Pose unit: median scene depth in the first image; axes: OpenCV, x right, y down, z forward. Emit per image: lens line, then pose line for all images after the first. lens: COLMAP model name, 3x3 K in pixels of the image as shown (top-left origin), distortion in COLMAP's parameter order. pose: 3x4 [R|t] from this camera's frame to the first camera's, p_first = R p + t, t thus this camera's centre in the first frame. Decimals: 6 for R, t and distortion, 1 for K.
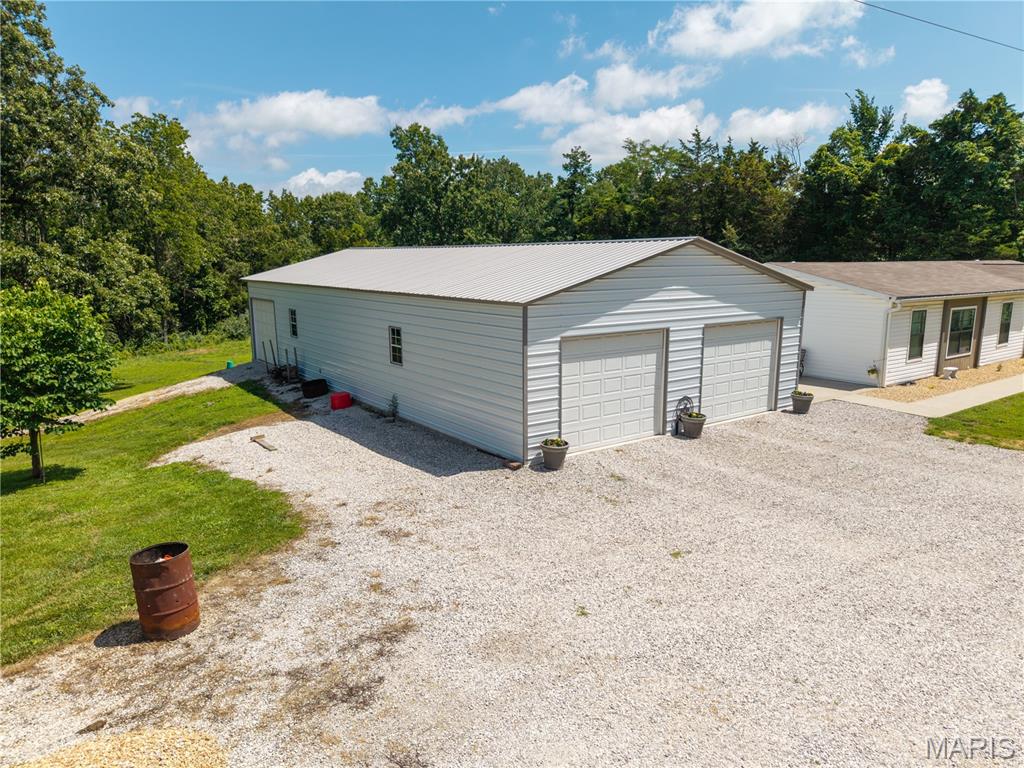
lens RADIAL K [[705.2, 0, 514.1], [0, 705.2, 384.2], [0, 0, 1]] dist [0.034029, -0.033186]
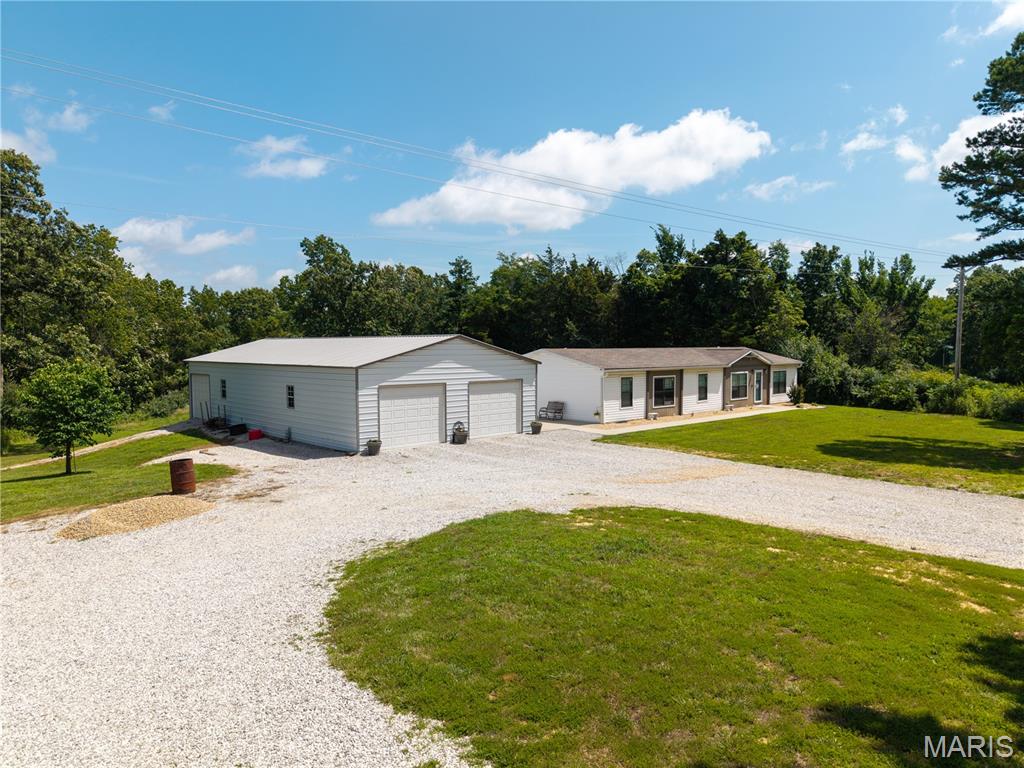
lens RADIAL K [[705.2, 0, 514.1], [0, 705.2, 384.2], [0, 0, 1]] dist [0.034029, -0.033186]
pose [[0.993765, -0.006939, 0.111277, 0.115177], [0.020648, 0.992252, -0.122518, 0.088944], [-0.109564, 0.124051, 0.986208, -0.478146]]
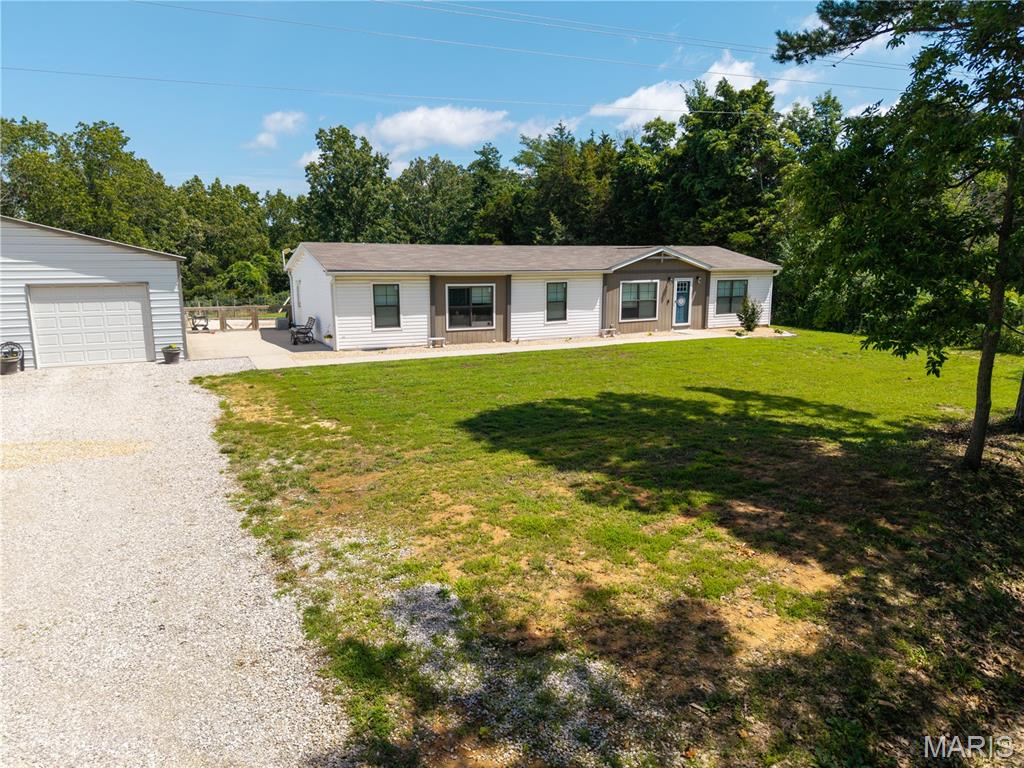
lens RADIAL K [[690.7, 0, 513.8], [0, 690.7, 383.4], [0, 0, 1]] dist [0.047862, -0.037225]
pose [[0.985689, 0.032564, -0.165401, 0.818997], [-0.031661, 0.999466, 0.008091, 0.032130], [0.165576, -0.002738, 0.986193, -0.039977]]
